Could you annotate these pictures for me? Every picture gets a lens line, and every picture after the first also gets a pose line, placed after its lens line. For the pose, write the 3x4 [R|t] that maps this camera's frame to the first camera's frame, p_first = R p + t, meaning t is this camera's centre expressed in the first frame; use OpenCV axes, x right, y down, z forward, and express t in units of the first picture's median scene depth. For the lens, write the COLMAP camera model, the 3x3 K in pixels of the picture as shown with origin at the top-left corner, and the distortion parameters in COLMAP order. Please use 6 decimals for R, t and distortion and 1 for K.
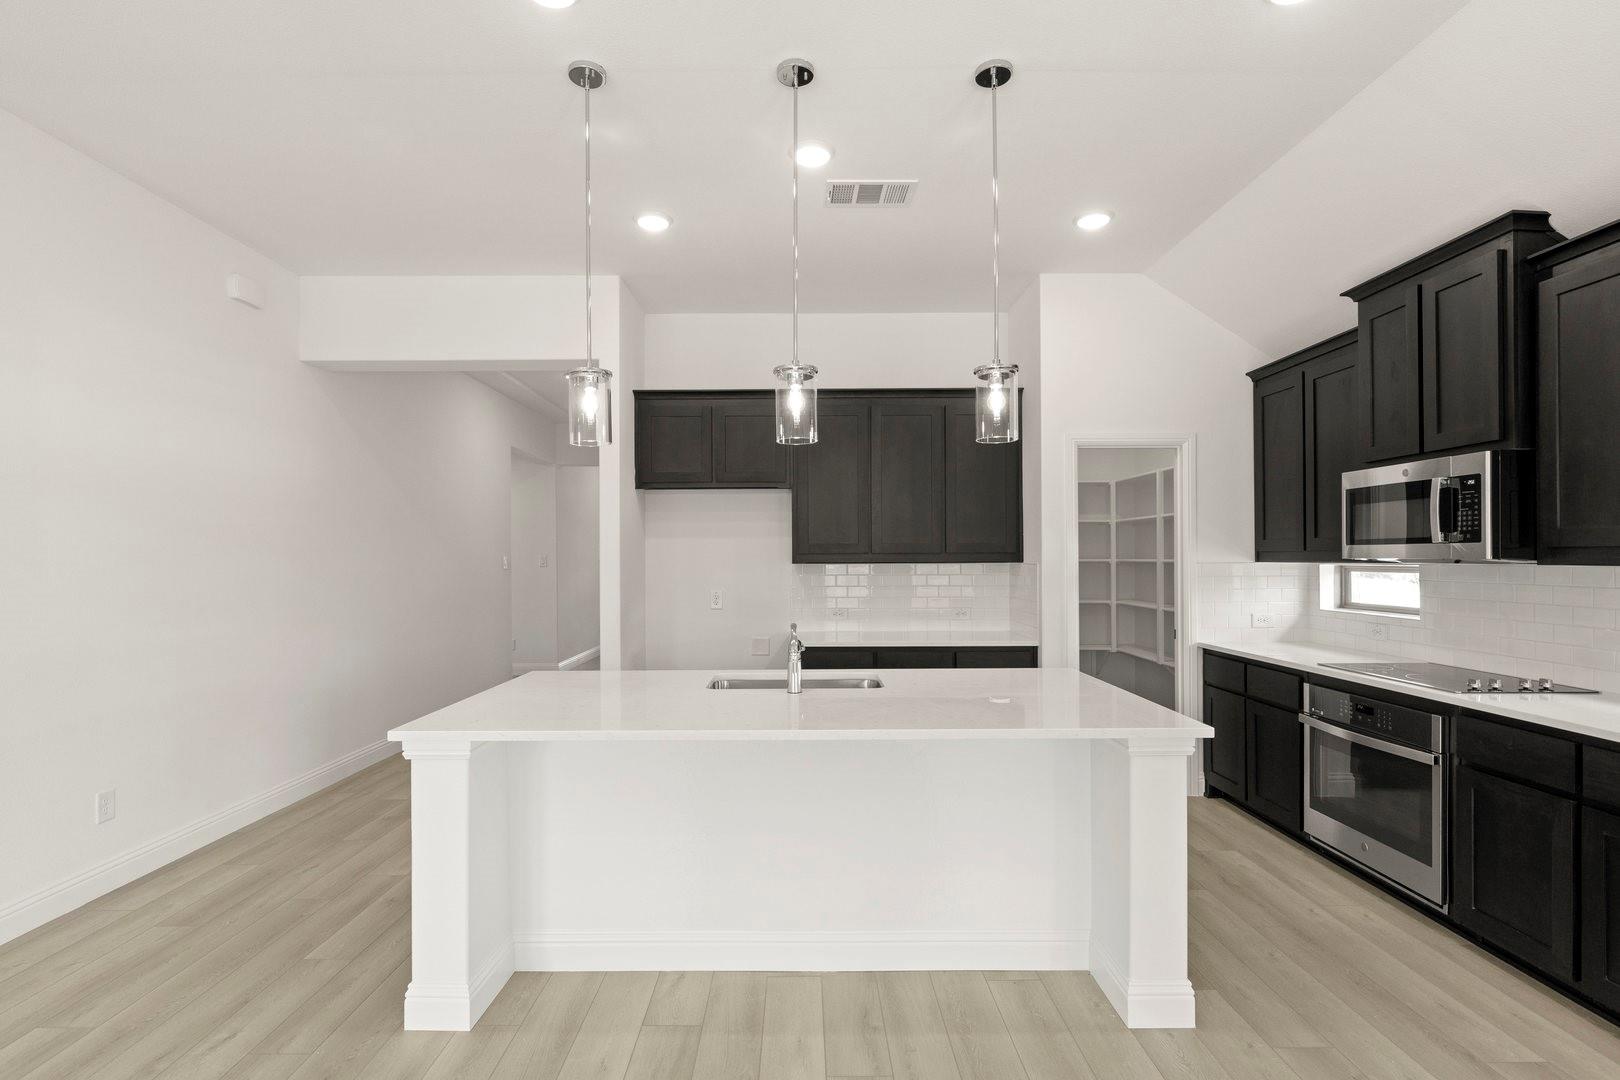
lens RADIAL K [[765.4, 0, 799.4], [0, 765.4, 588.7], [0, 0, 1]] dist [-0.001074, 0.001205]
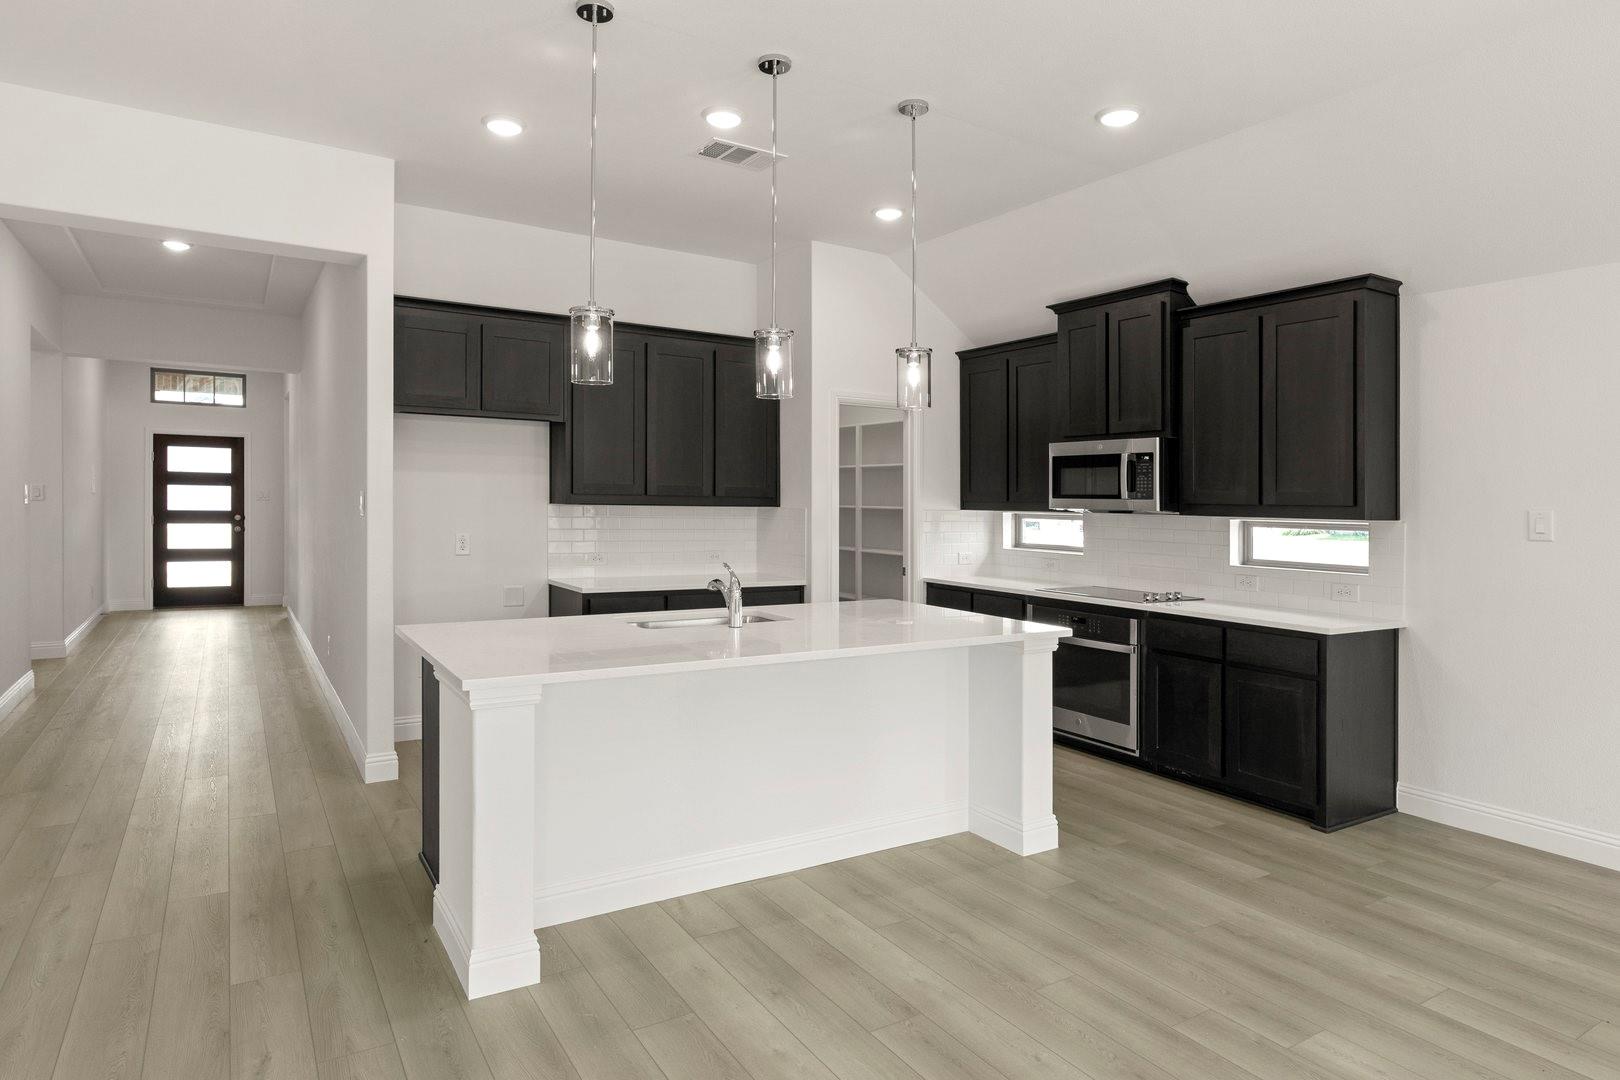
lens RADIAL K [[873.2, 0, 811.2], [0, 873.2, 534.3], [0, 0, 1]] dist [0.004926, -0.001141]
pose [[0.858684, -0.000922, 0.512505, -0.430929], [0.000345, 0.999999, 0.001220, 0.003203], [-0.512506, -0.000871, 0.858683, -0.081733]]
